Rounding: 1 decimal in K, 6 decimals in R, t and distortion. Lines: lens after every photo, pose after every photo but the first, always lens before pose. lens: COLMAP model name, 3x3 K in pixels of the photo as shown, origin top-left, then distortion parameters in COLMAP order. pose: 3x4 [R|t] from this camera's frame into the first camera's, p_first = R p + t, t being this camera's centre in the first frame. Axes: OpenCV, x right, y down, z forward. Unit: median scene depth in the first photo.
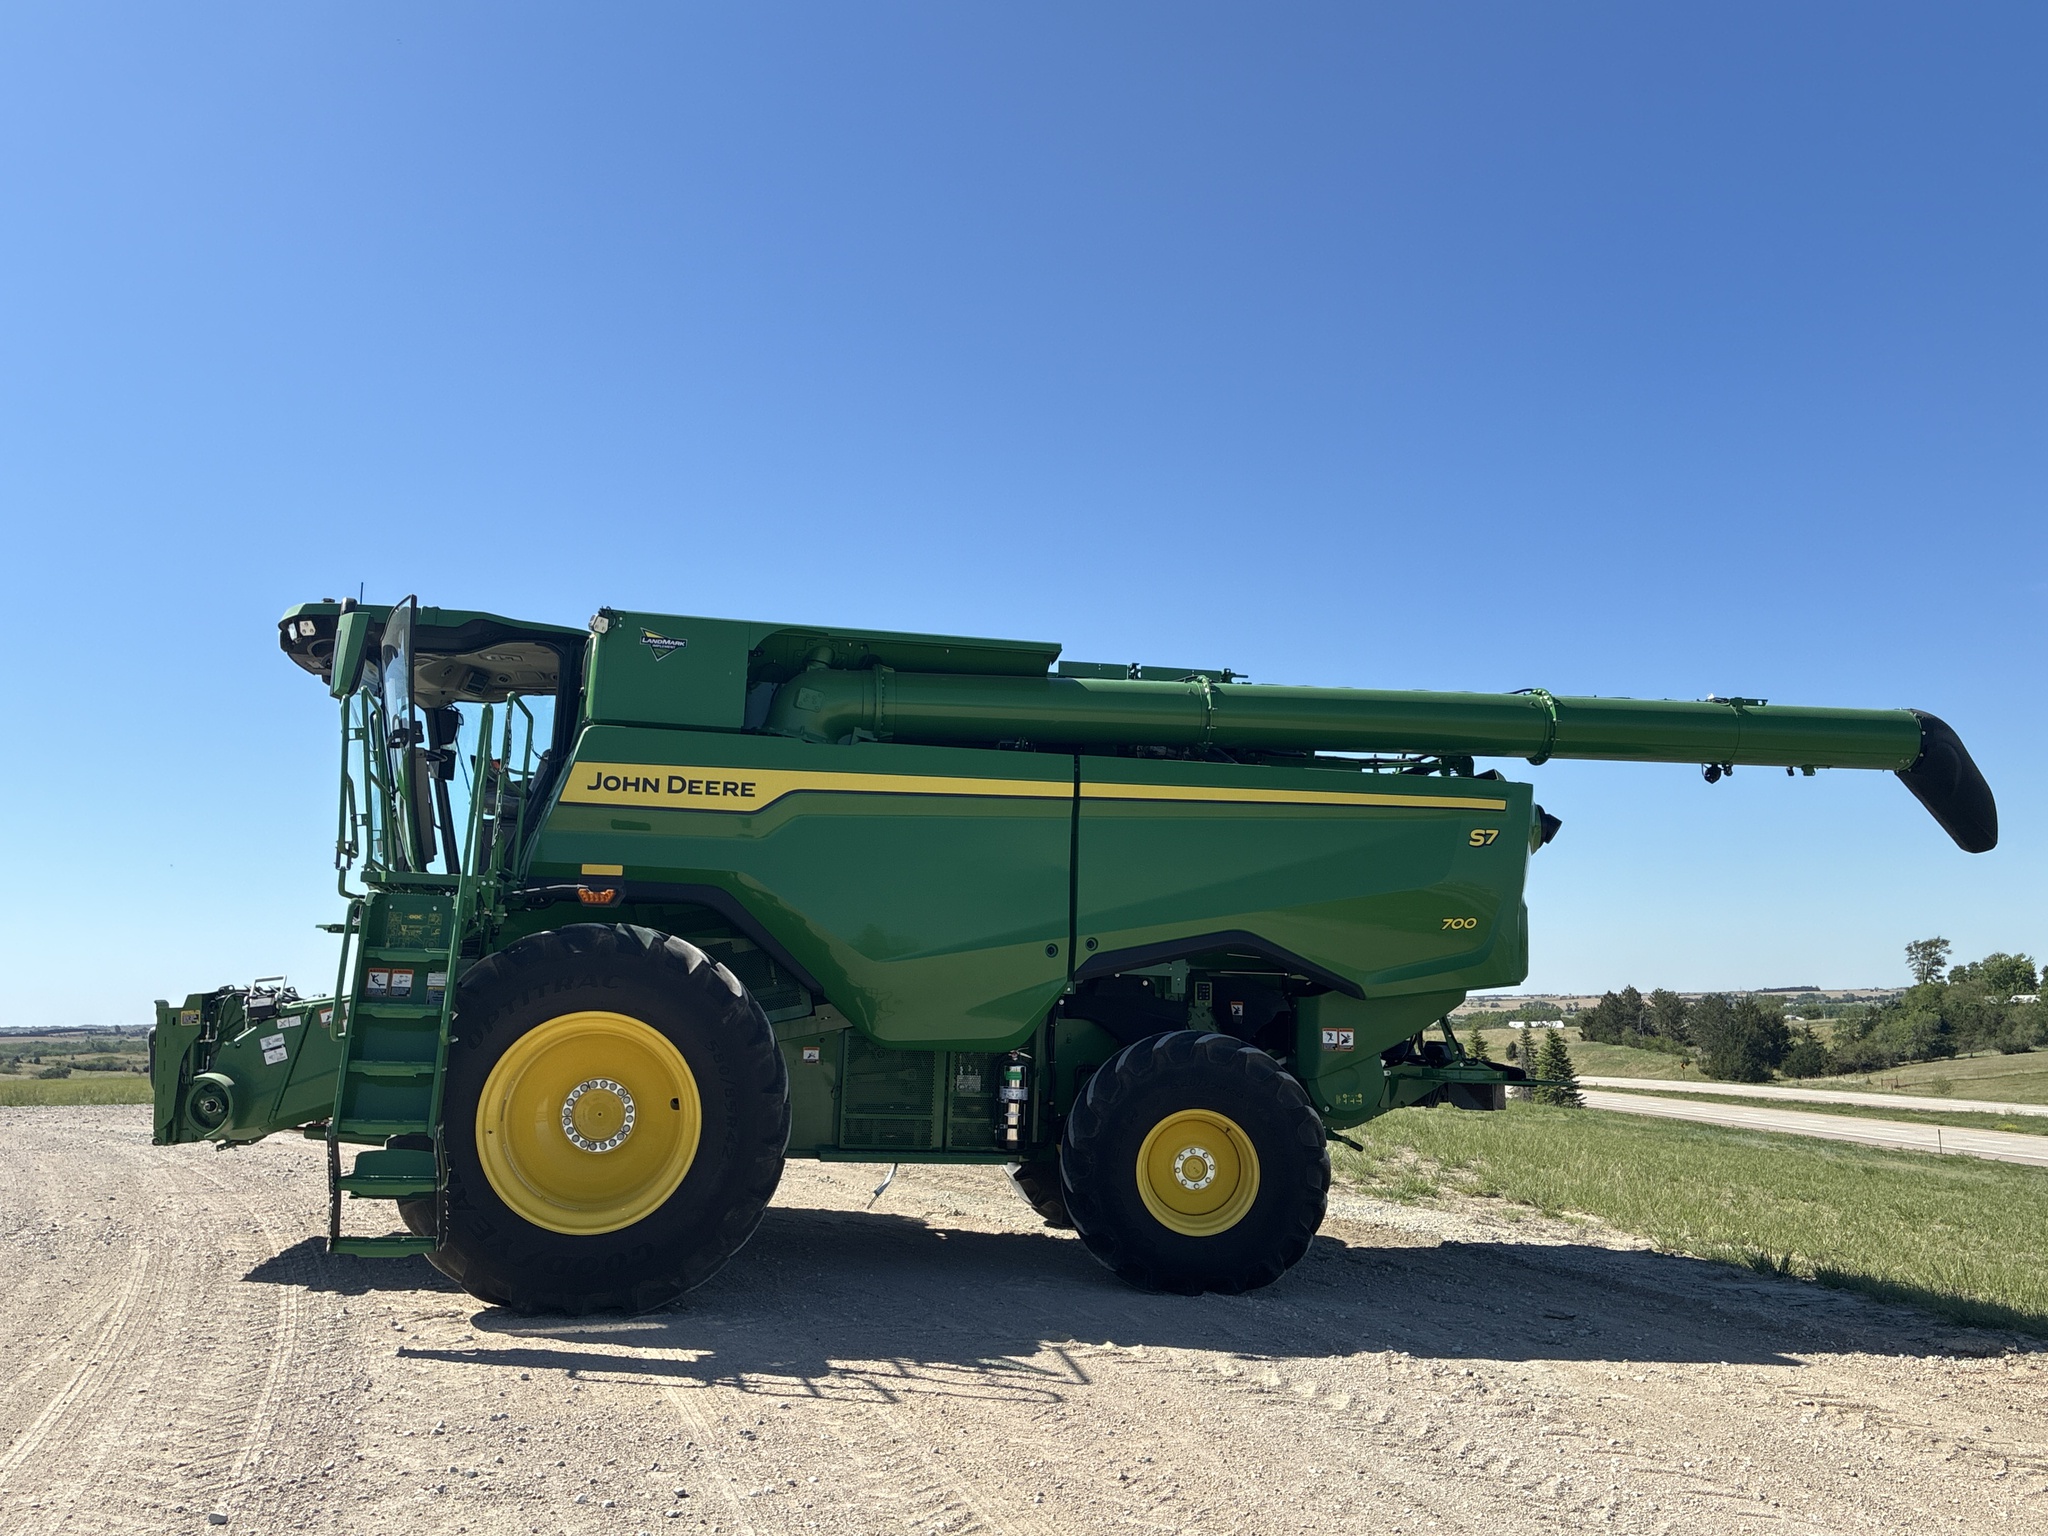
lens RADIAL K [[1663.3, 0, 1024.0], [0, 1663.3, 768.0], [0, 0, 1]] dist [0.023440, -0.006528]
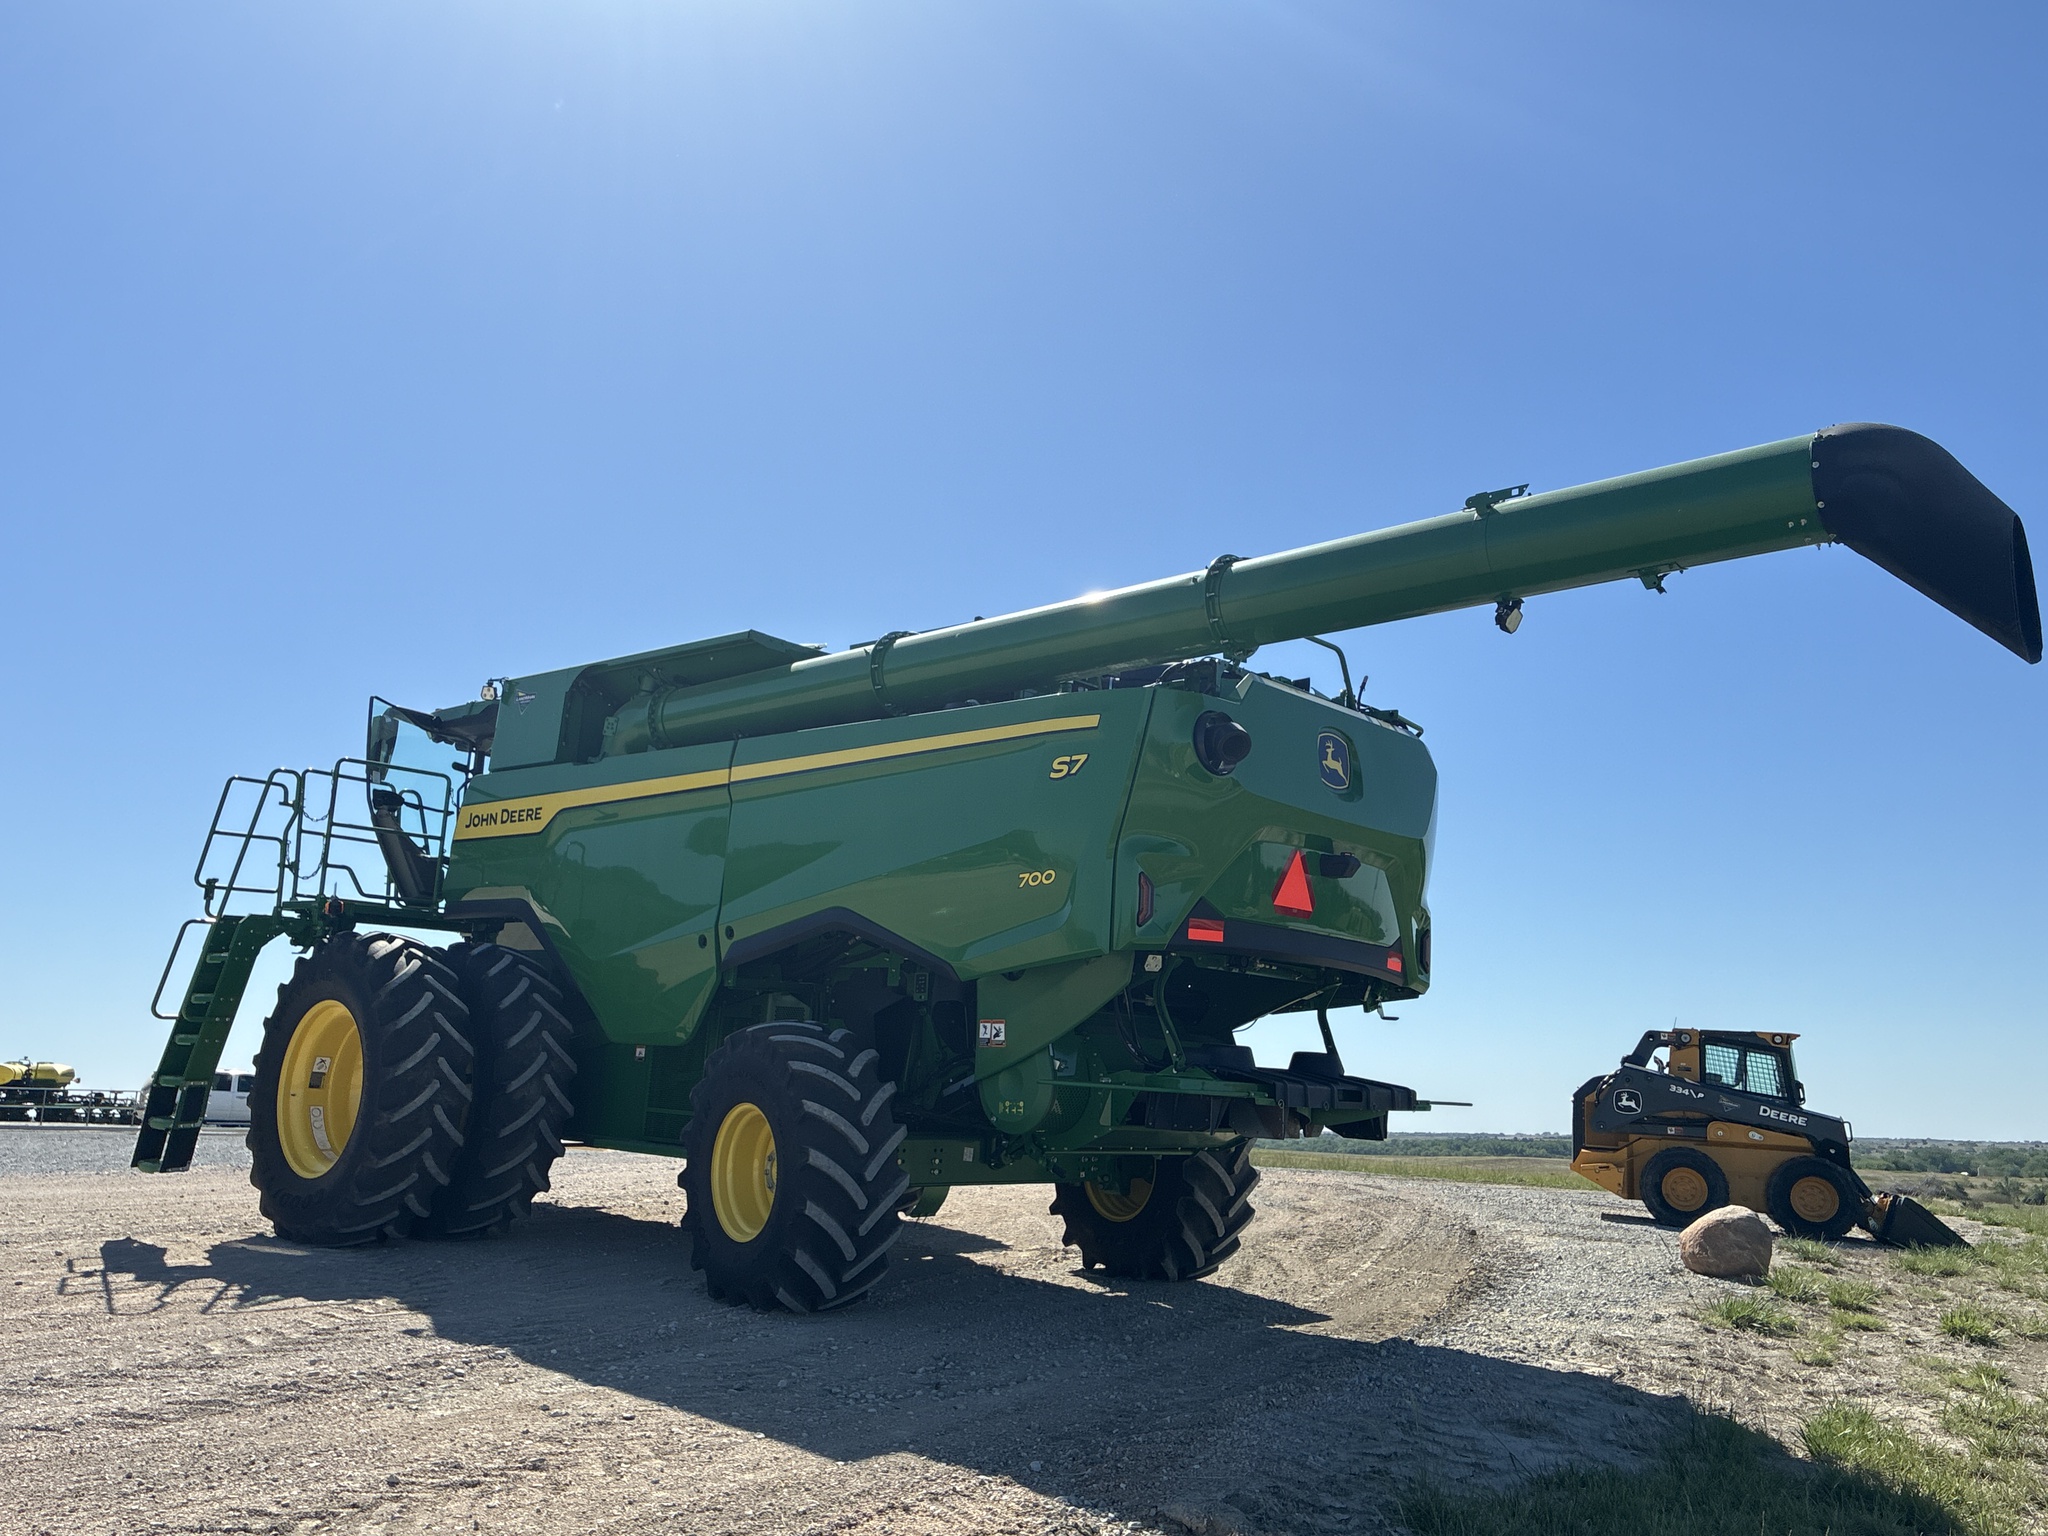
lens RADIAL K [[1663.3, 0, 1024.0], [0, 1663.3, 768.0], [0, 0, 1]] dist [0.023440, -0.006528]
pose [[0.624532, -0.138117, -0.768689, 0.927755], [0.086417, 0.990416, -0.107746, 0.134422], [0.776203, 0.000863, 0.630482, 0.538777]]
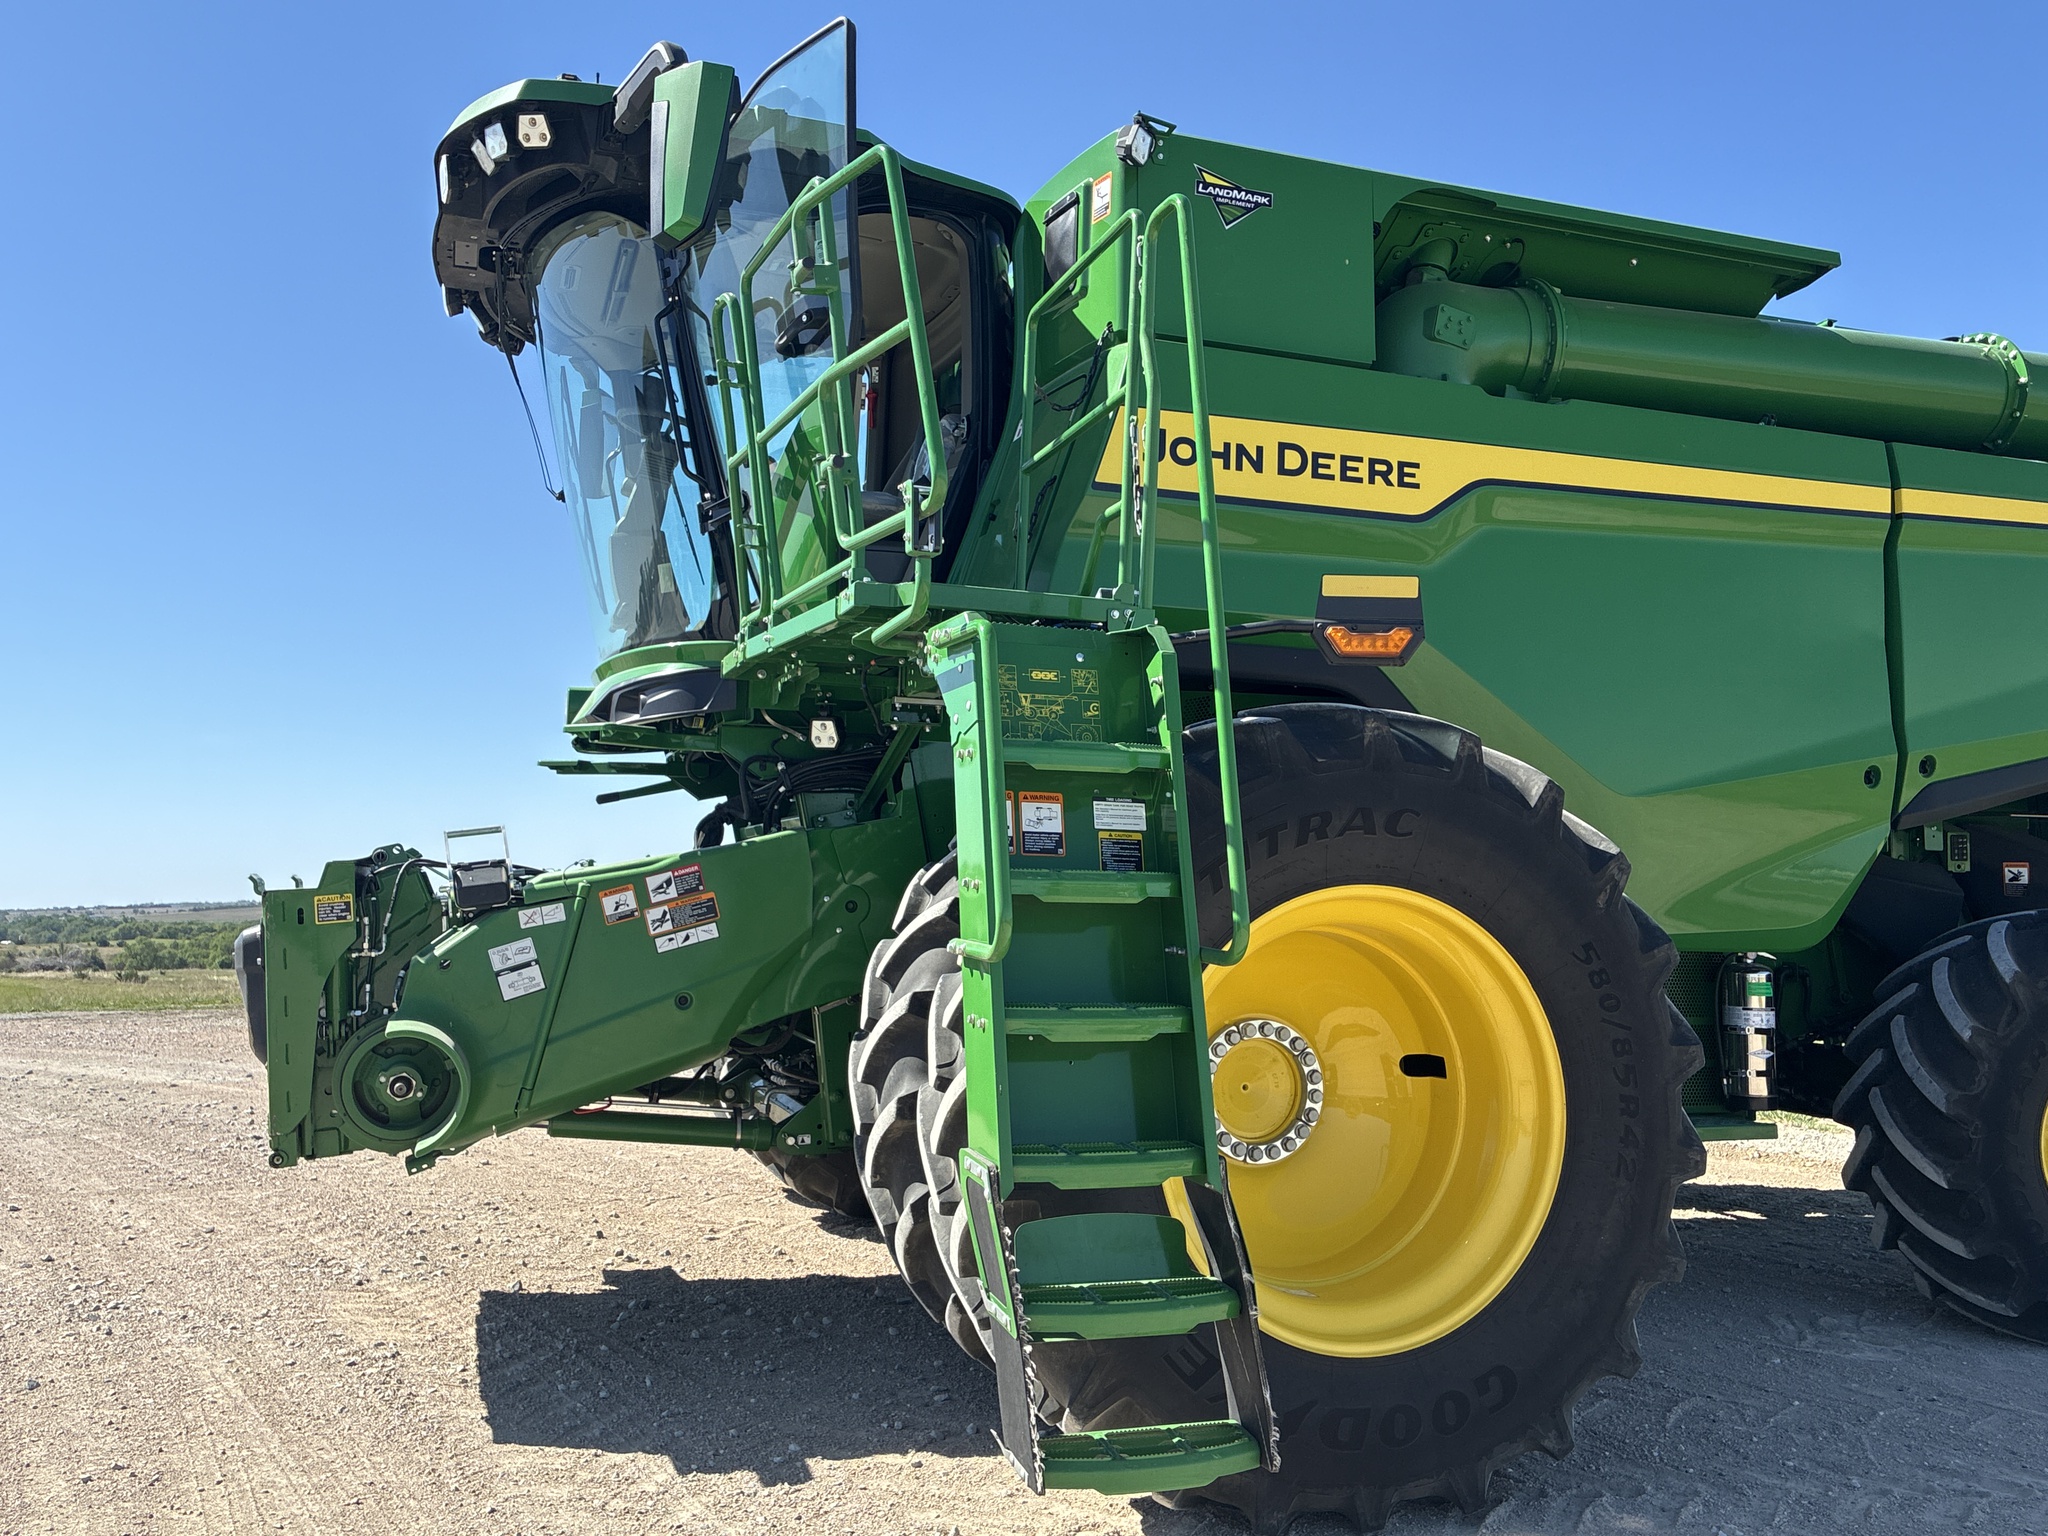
lens RADIAL K [[1663.3, 0, 1024.0], [0, 1663.3, 768.0], [0, 0, 1]] dist [0.023440, -0.006528]
pose [[0.987205, -0.001101, 0.159455, -0.374821], [-0.010511, 0.997352, 0.071960, 0.070024], [-0.159112, -0.072715, 0.984579, 0.485046]]
